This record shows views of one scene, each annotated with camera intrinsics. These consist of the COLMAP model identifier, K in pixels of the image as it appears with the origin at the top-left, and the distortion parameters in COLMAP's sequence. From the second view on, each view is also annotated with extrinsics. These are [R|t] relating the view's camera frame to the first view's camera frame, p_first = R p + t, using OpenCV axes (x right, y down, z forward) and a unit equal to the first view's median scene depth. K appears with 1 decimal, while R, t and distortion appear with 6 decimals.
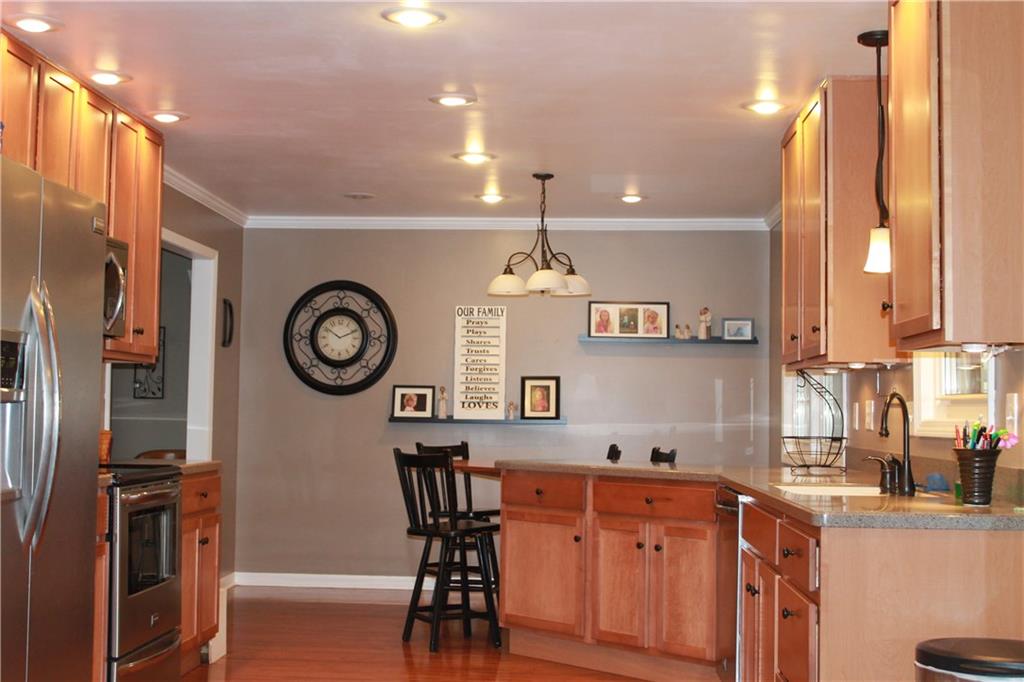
lens RADIAL K [[1352.9, 0, 512.0], [0, 1352.9, 341.0], [0, 0, 1]] dist [-0.049216, 0.004391]
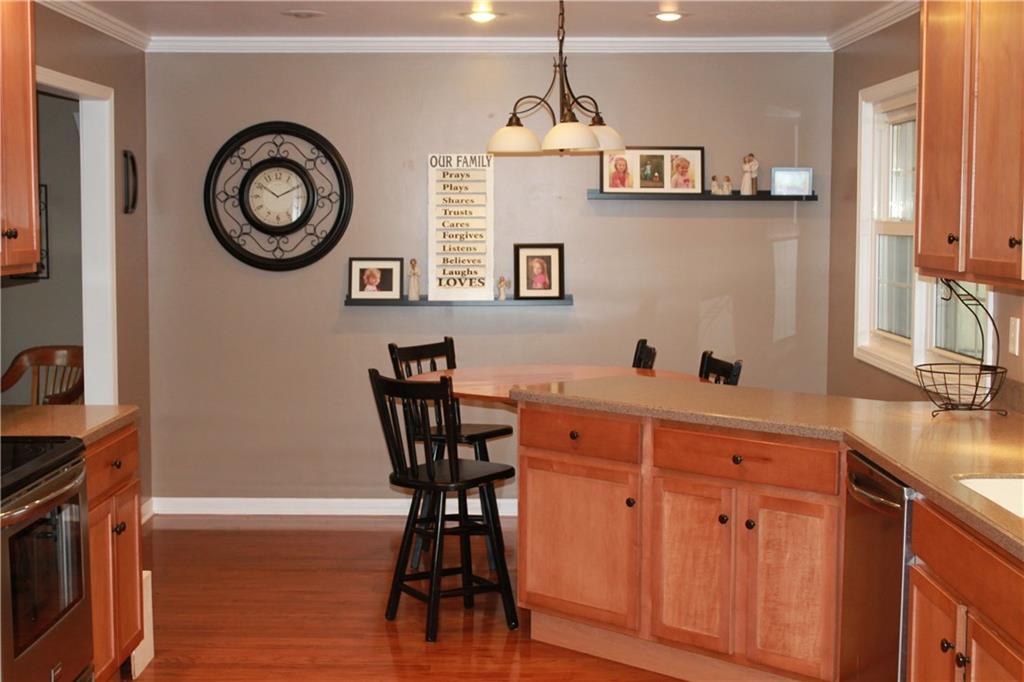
lens RADIAL K [[1484.1, 0, 512.0], [0, 1484.1, 341.0], [0, 0, 1]] dist [-0.027610, 0.030673]
pose [[0.998629, -0.016315, 0.049741, -0.038174], [0.009324, 0.990437, 0.137652, -0.036677], [-0.051511, -0.136999, 0.989231, 0.148852]]
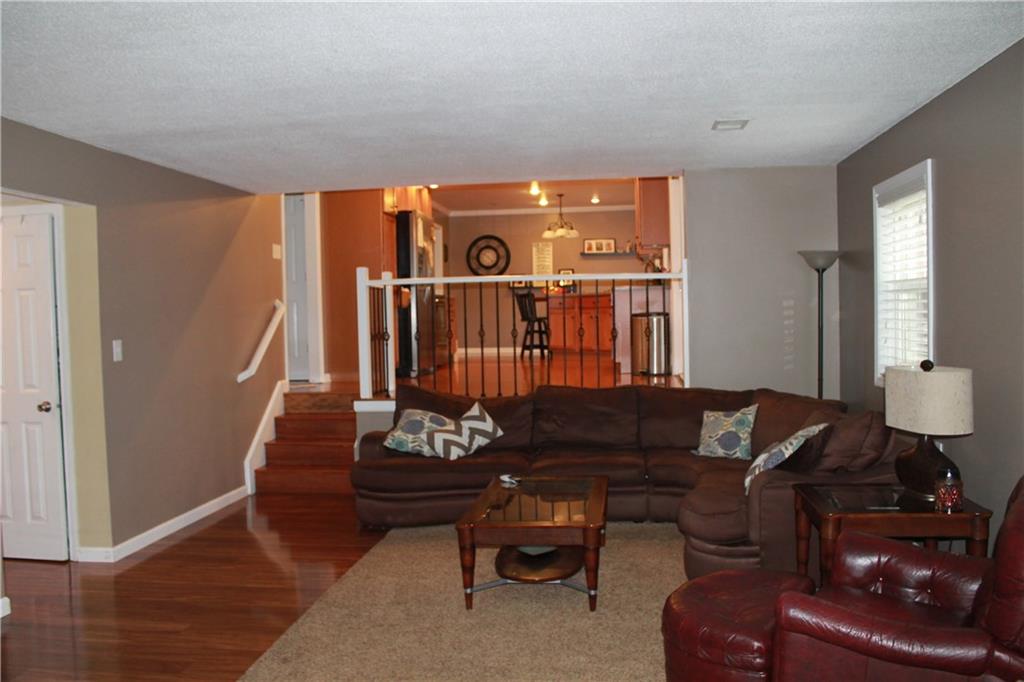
lens RADIAL K [[828.5, 0, 512.0], [0, 828.5, 341.0], [0, 0, 1]] dist [-0.124709, 0.000745]
pose [[0.996157, -0.029991, -0.082296, 0.044756], [0.036929, 0.995770, 0.084132, 0.025975], [0.079424, -0.086848, 0.993050, -0.597303]]
